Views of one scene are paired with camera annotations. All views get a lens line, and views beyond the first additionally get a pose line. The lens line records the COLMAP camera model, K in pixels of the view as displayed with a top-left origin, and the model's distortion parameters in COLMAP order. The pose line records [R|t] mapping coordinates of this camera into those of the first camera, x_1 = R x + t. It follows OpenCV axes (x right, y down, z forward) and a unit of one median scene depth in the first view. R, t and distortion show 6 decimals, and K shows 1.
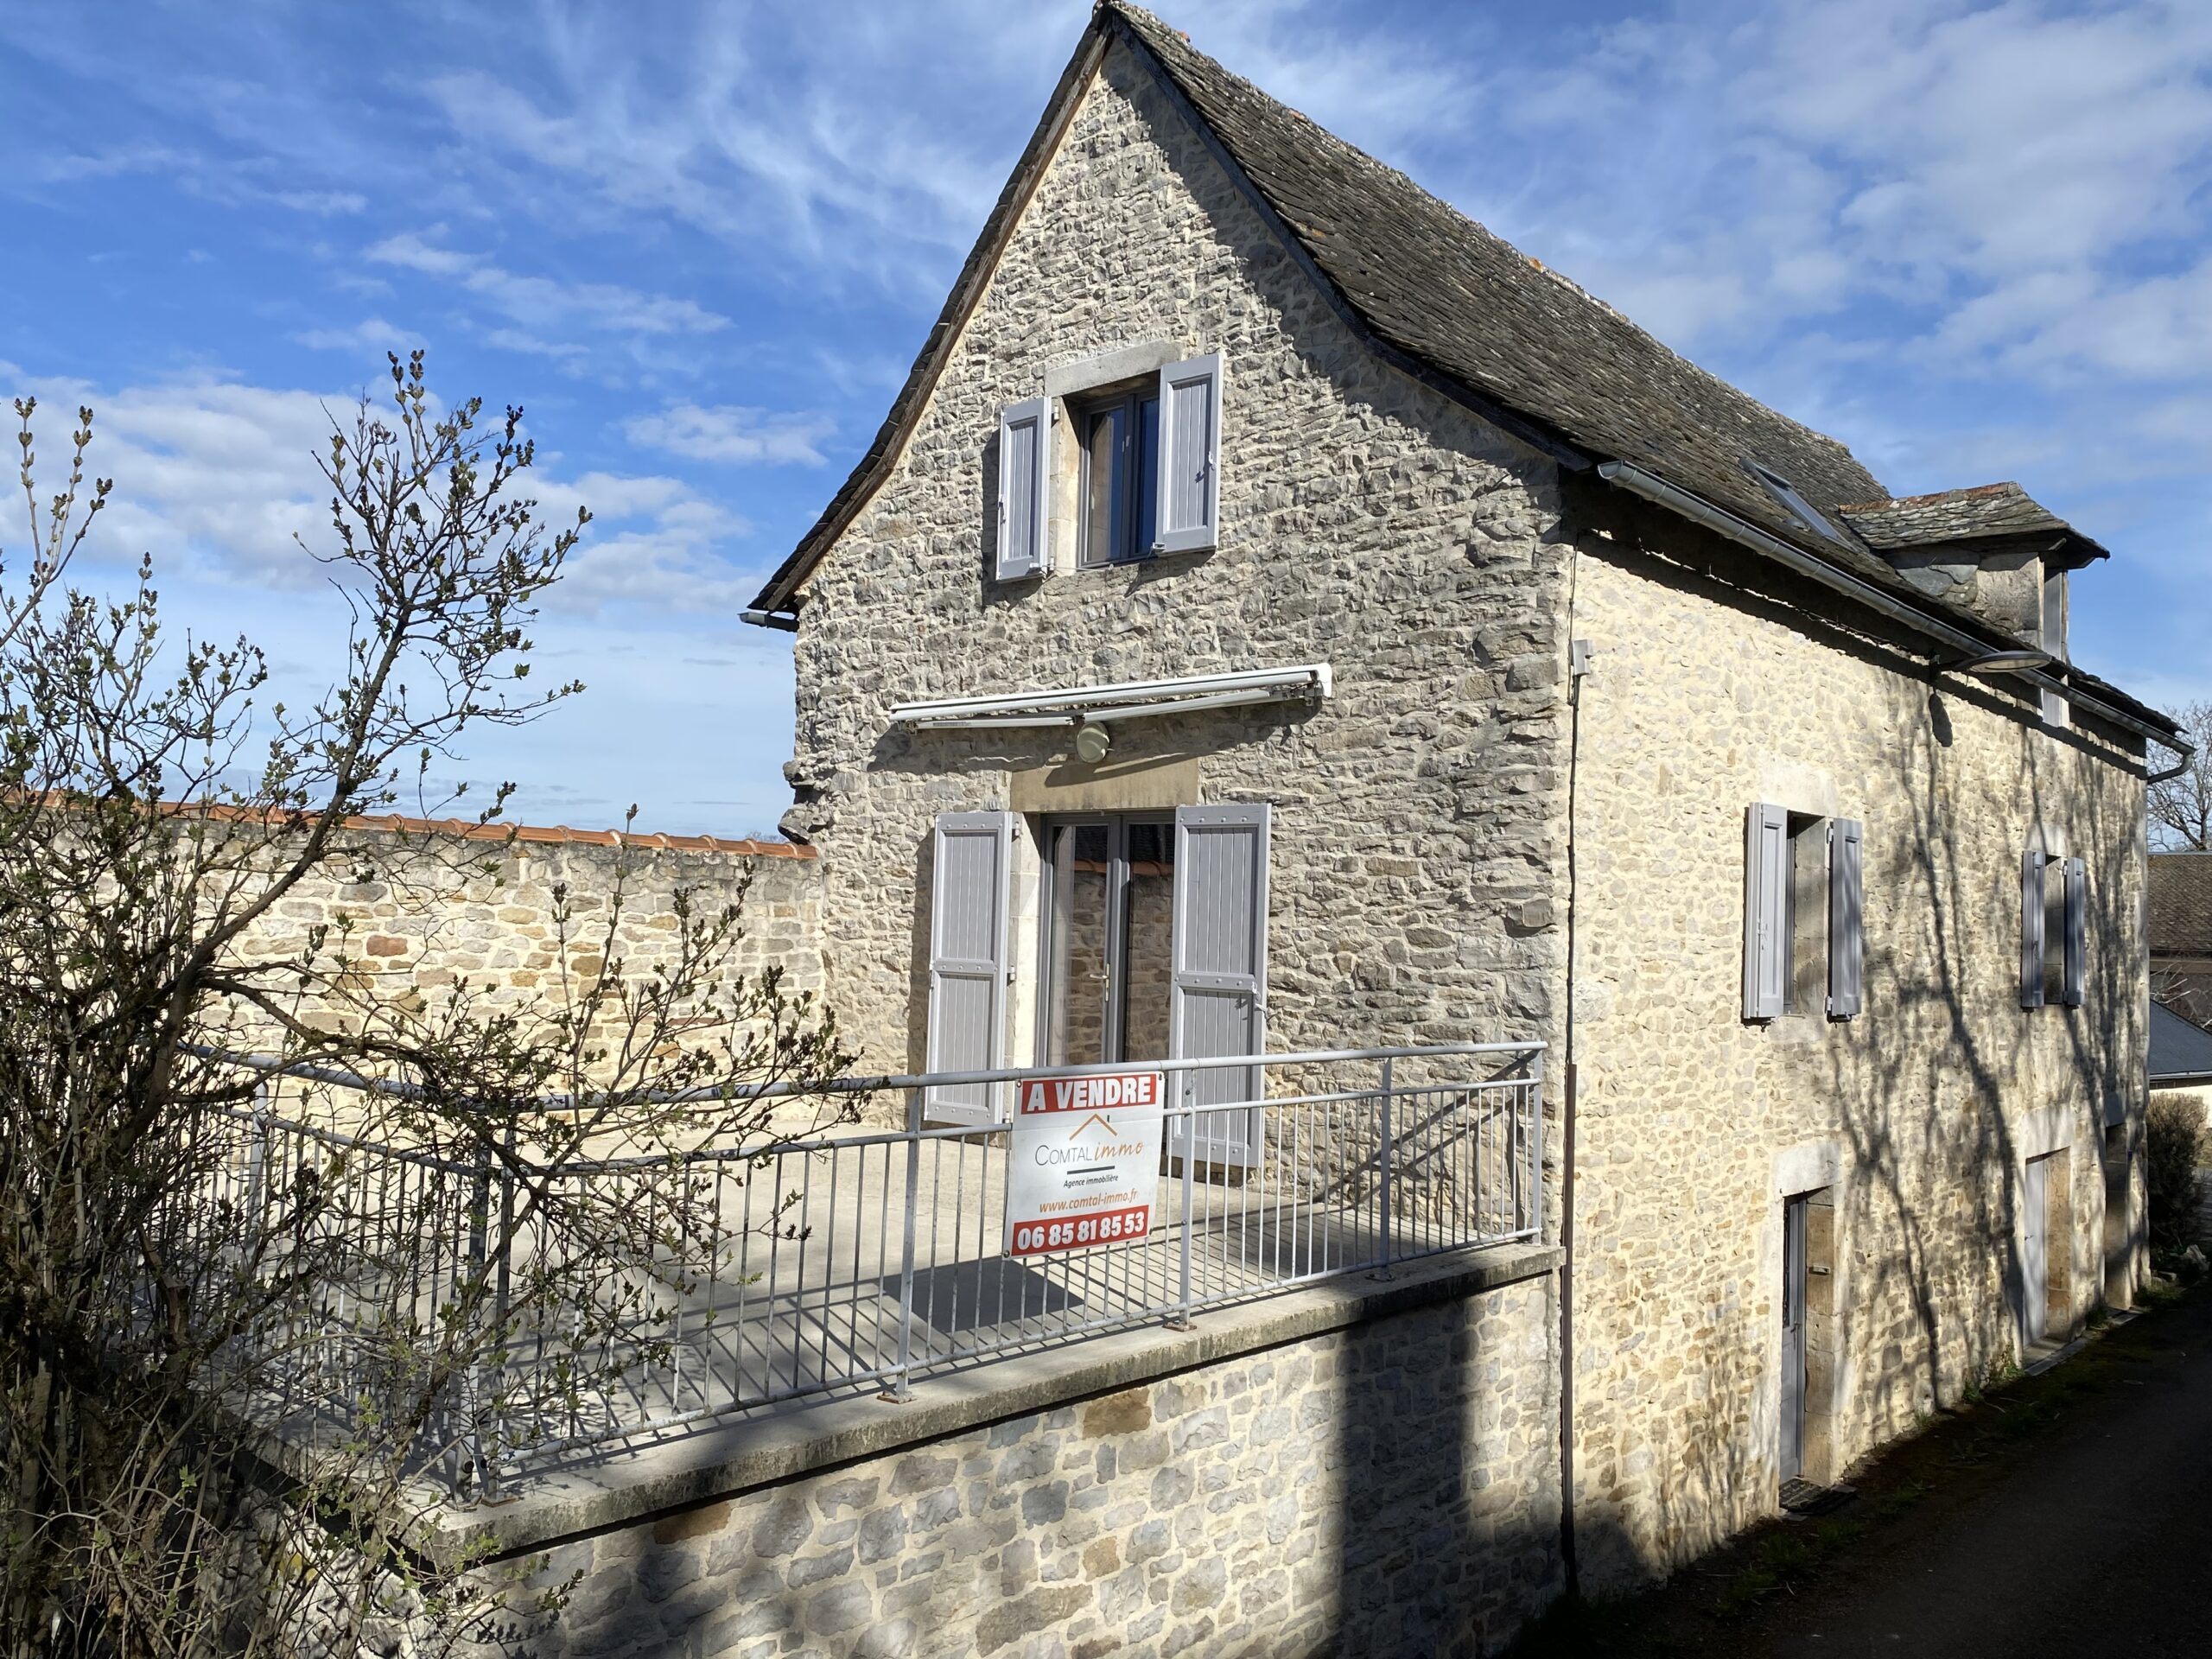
lens RADIAL K [[1807.5, 0, 1106.0], [0, 1807.5, 829.5], [0, 0, 1]] dist [0.010557, 0.001440]
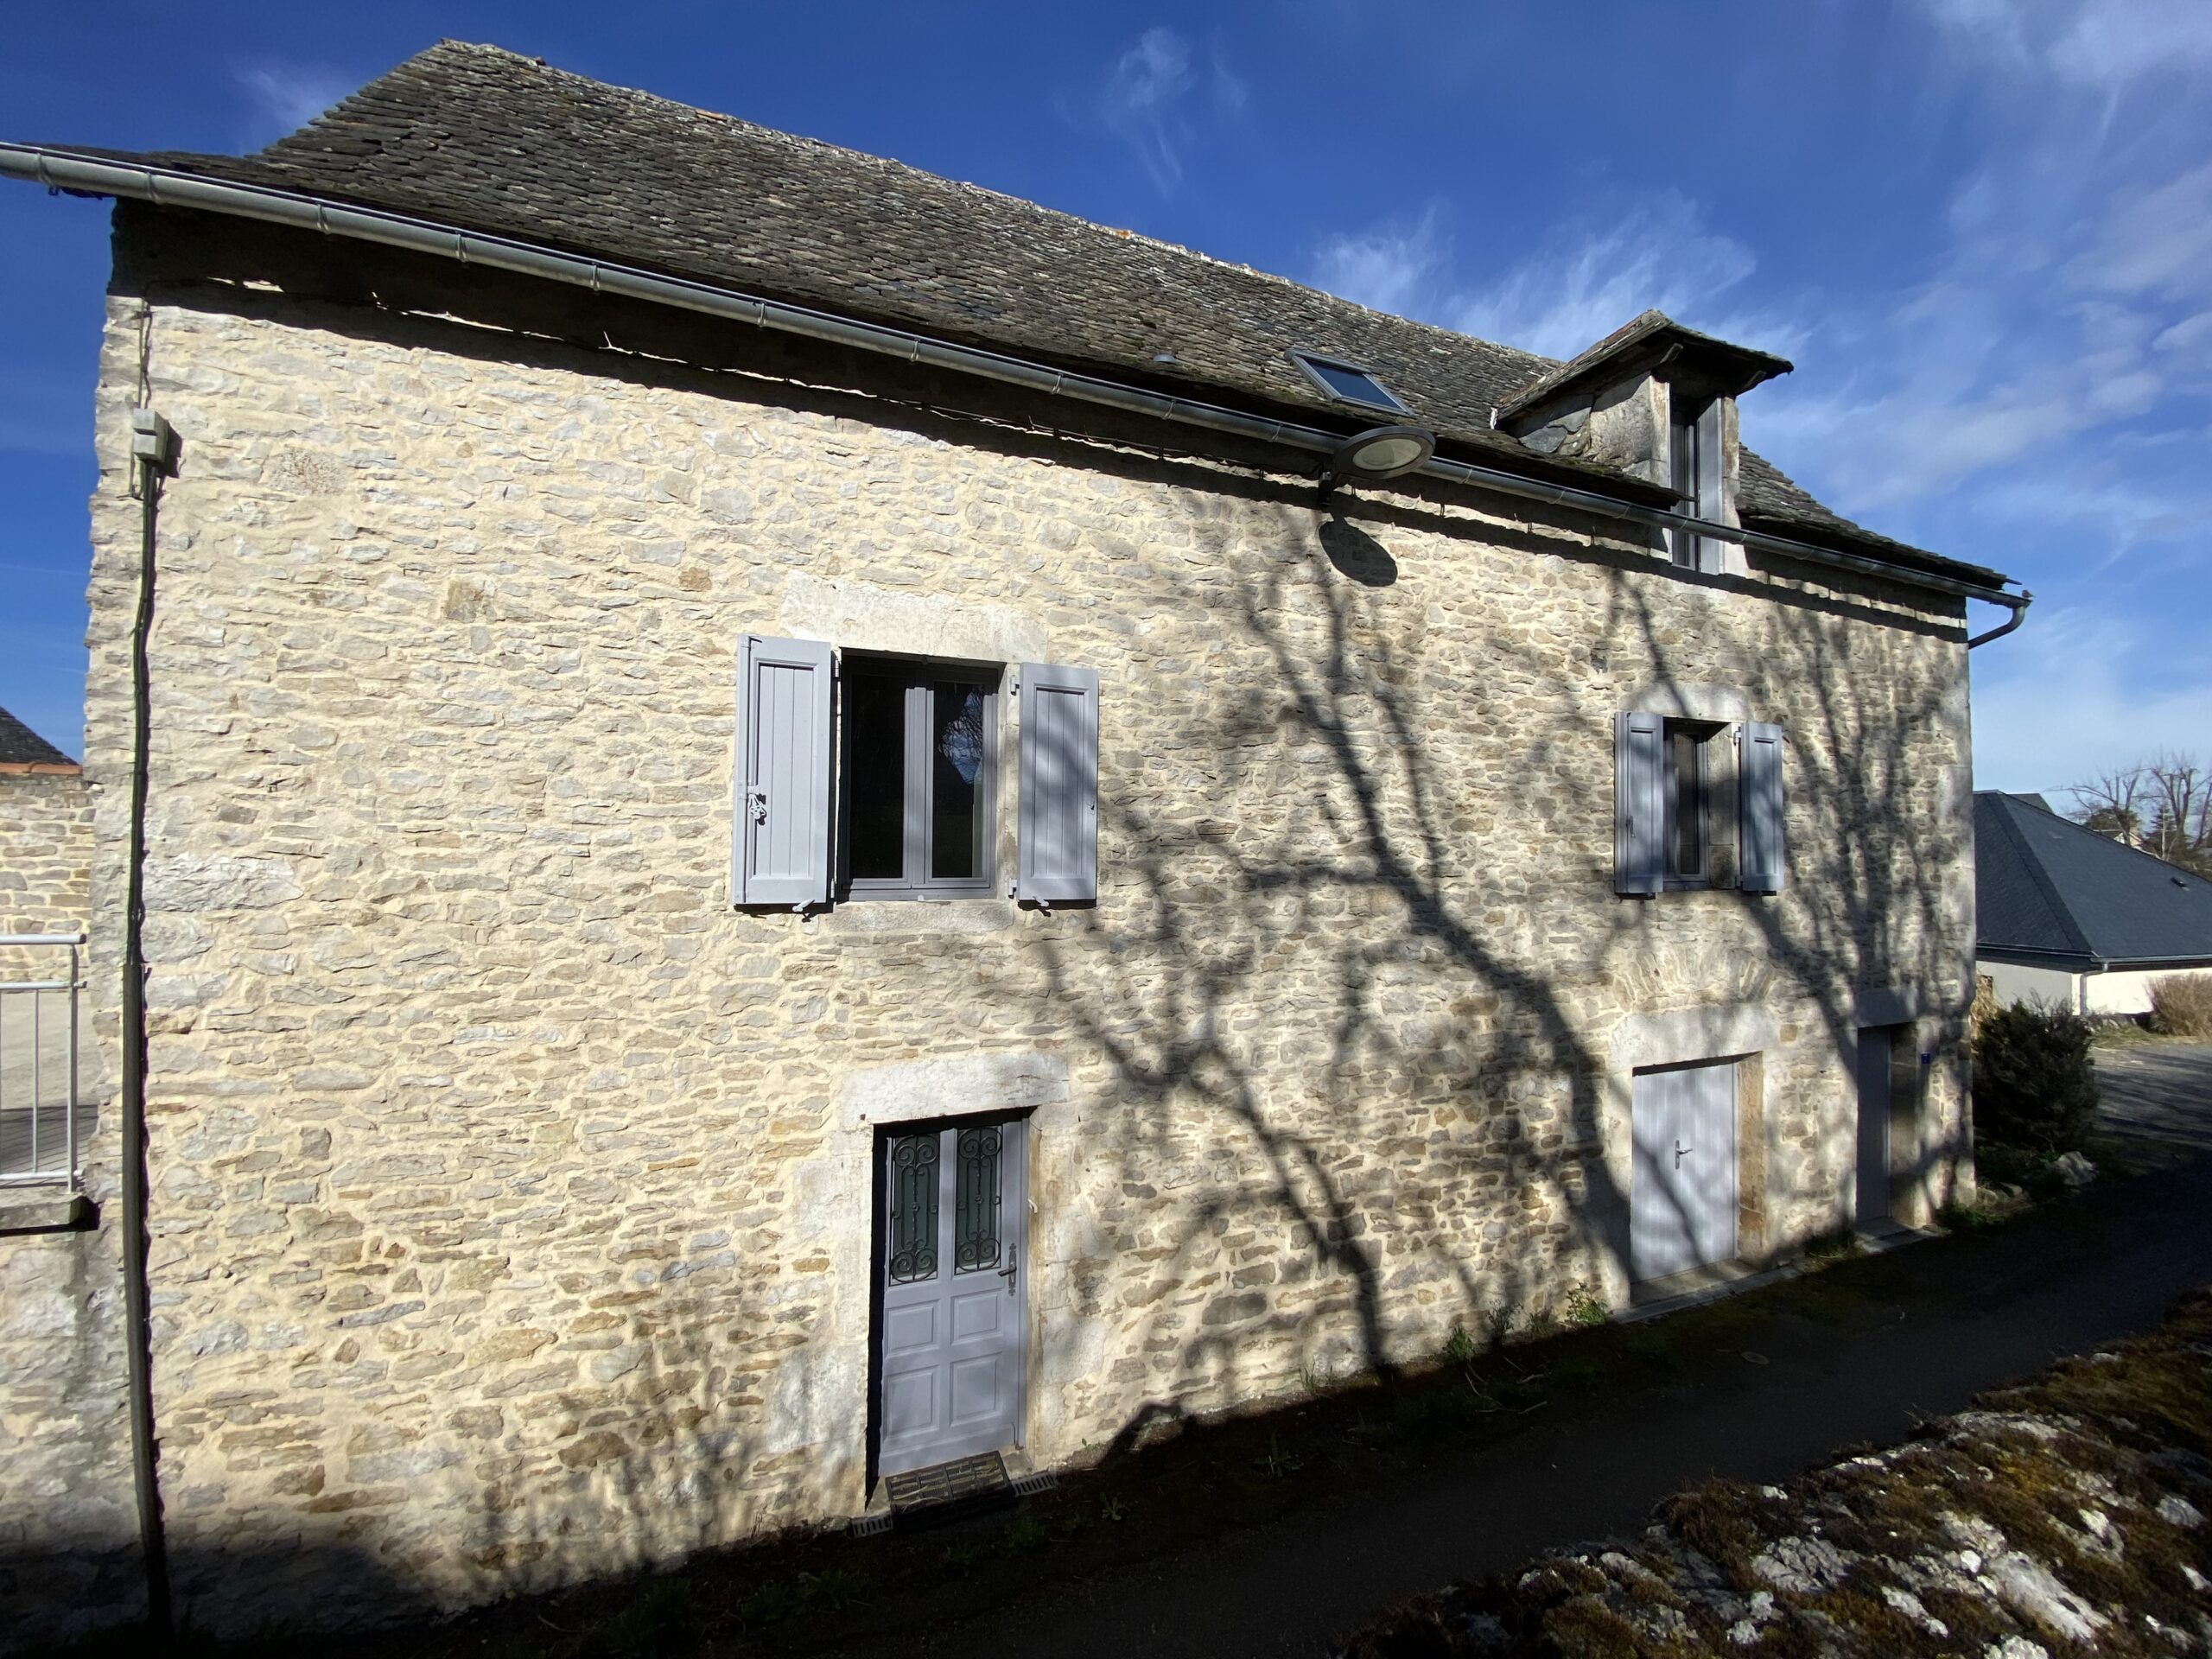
lens RADIAL K [[888.4, 0, 1106.0], [0, 888.4, 829.5], [0, 0, 1]] dist [0.019264, -0.018016]
pose [[0.893809, -0.032442, -0.447272, 0.560601], [0.042176, 0.999040, 0.011820, 0.060266], [0.446460, -0.029430, 0.894320, 0.597230]]
